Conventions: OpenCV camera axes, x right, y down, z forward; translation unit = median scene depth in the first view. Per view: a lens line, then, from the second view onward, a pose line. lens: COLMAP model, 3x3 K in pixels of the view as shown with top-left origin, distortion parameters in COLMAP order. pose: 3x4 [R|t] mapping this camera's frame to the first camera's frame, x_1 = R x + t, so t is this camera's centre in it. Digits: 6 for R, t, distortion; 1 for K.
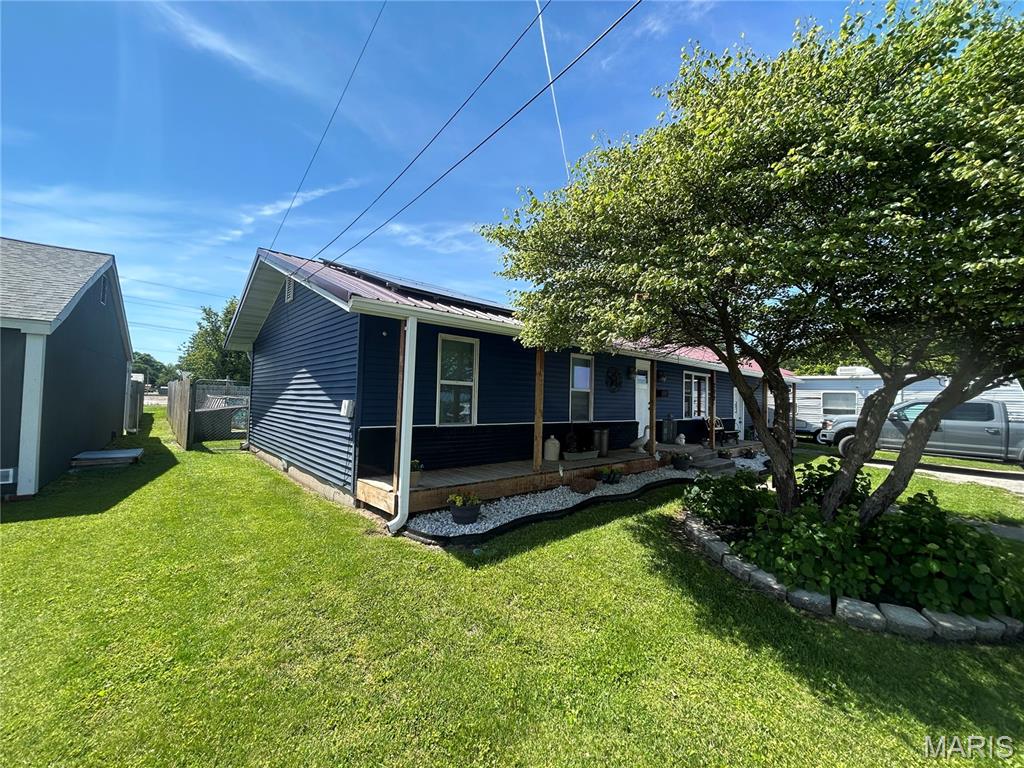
lens RADIAL K [[409.1, 0, 512.9], [0, 409.1, 386.2], [0, 0, 1]] dist [-0.008322, 0.000124]
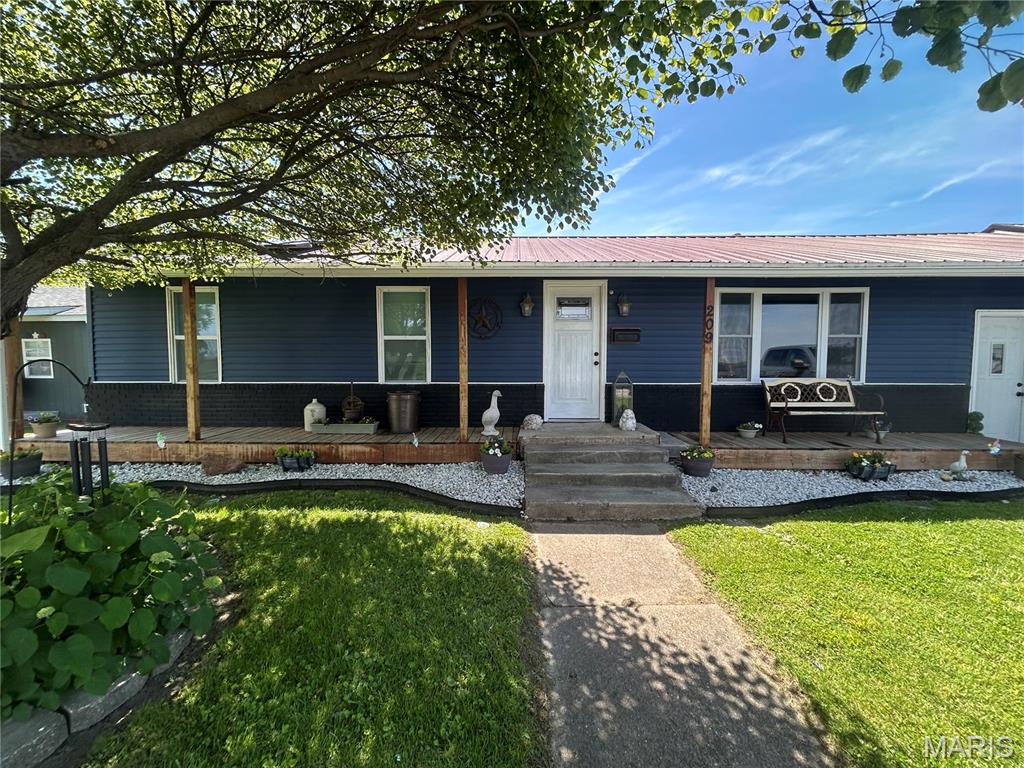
lens RADIAL K [[388.3, 0, 512.7], [0, 388.3, 378.8], [0, 0, 1]] dist [-0.002931, -0.000177]
pose [[0.727140, 0.015091, -0.686324, 0.645666], [0.045748, 0.996471, 0.070379, 0.033424], [0.684963, -0.082573, 0.723883, 0.525938]]
